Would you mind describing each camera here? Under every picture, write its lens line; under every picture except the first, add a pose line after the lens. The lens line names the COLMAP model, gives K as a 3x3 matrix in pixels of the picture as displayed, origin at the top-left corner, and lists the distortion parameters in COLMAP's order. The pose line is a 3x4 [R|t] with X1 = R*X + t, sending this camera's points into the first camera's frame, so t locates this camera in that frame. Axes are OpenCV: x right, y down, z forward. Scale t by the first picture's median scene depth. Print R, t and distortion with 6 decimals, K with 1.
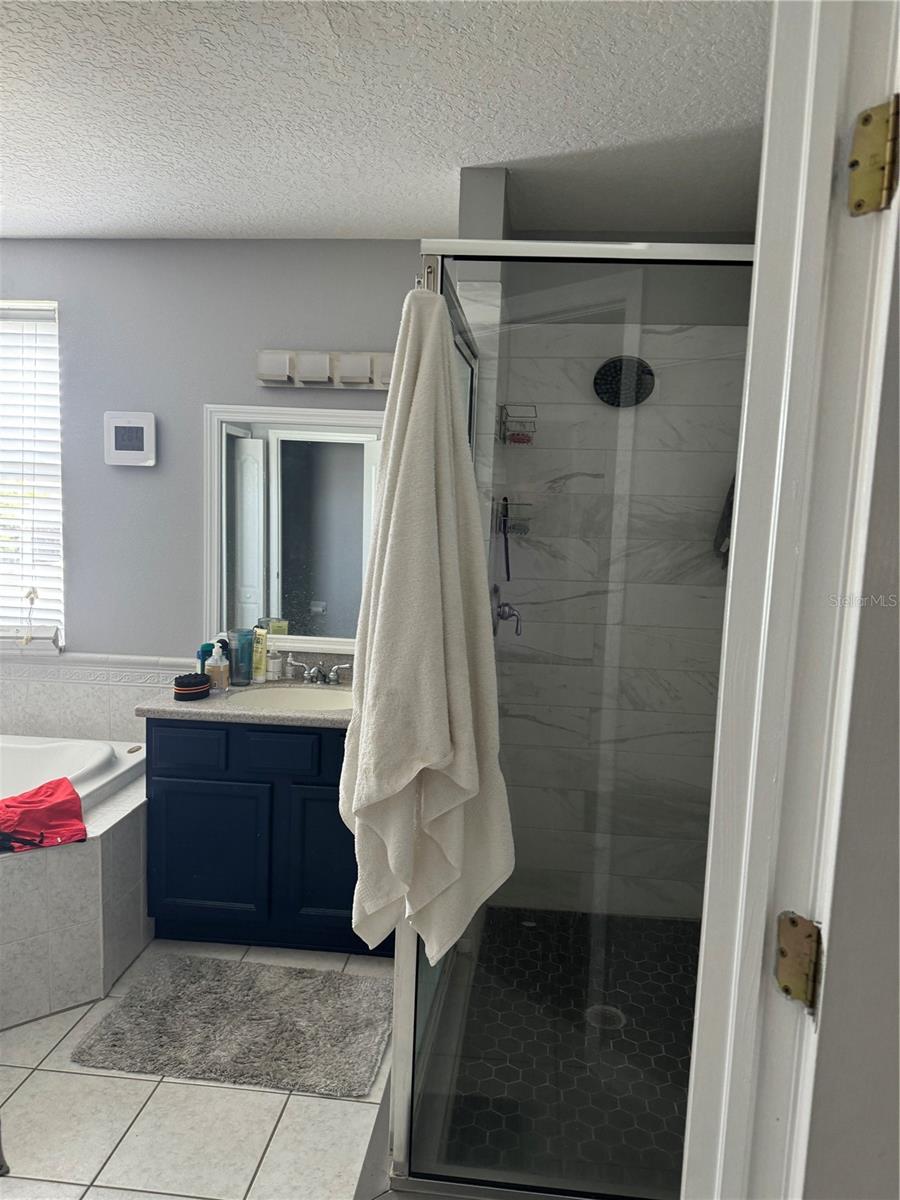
lens RADIAL K [[825.0, 0, 453.7], [0, 825.0, 596.2], [0, 0, 1]] dist [-0.005225, -0.016880]
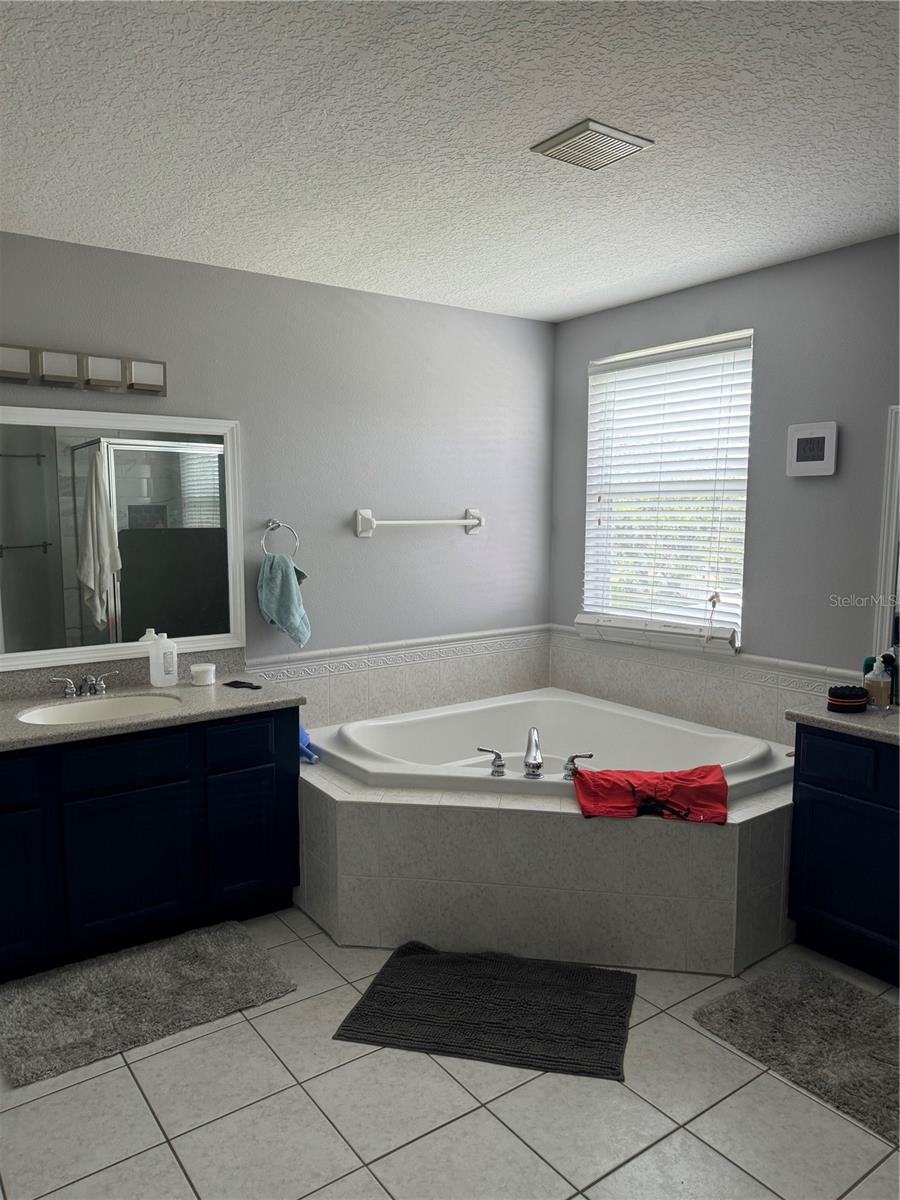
lens RADIAL K [[825.0, 0, 444.5], [0, 825.0, 596.2], [0, 0, 1]] dist [-0.005225, -0.016880]
pose [[0.651319, 0.042500, -0.757612, 0.115135], [-0.054180, 0.998487, 0.009434, 0.005436], [0.756867, 0.034903, 0.652636, -0.000264]]
